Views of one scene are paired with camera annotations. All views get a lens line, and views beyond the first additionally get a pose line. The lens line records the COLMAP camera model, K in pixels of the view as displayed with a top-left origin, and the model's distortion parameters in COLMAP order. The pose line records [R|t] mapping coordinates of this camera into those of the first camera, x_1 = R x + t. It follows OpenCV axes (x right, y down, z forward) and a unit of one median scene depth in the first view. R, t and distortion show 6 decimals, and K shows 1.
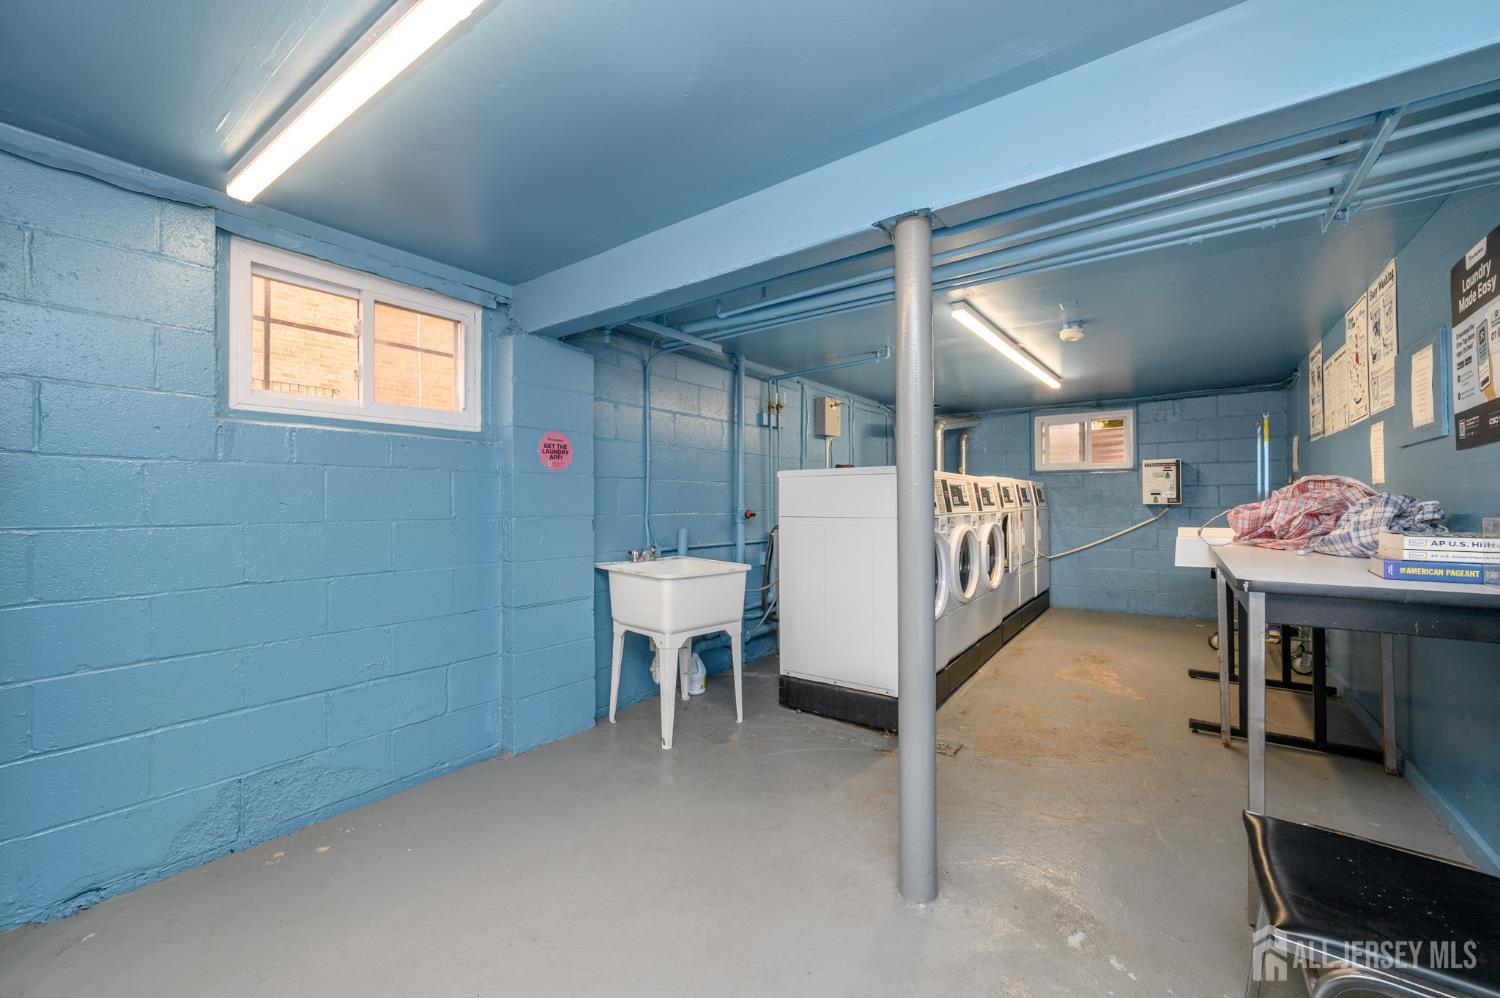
lens RADIAL K [[591.5, 0, 749.6], [0, 591.5, 499.2], [0, 0, 1]] dist [-0.002365, 0.000648]
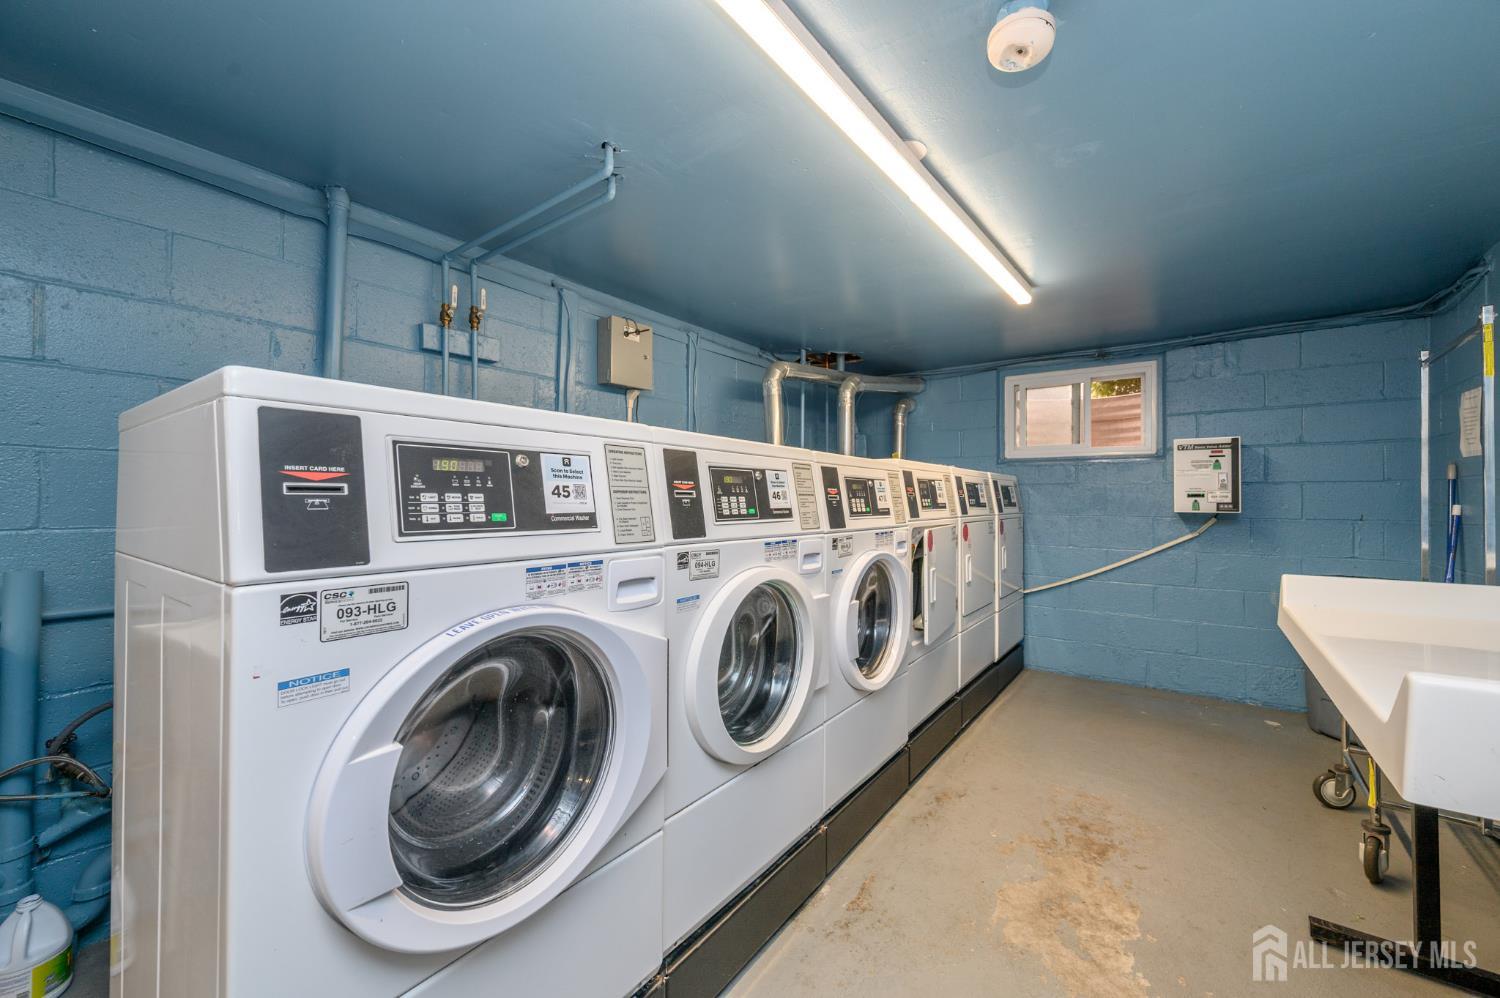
lens RADIAL K [[591.5, 0, 753.4], [0, 591.5, 496.5], [0, 0, 1]] dist [-0.002365, 0.000648]
pose [[0.999938, 0.010718, -0.003166, 0.236332], [-0.010724, 0.999940, -0.001996, -0.002097], [0.003144, 0.002030, 0.999993, 0.392573]]
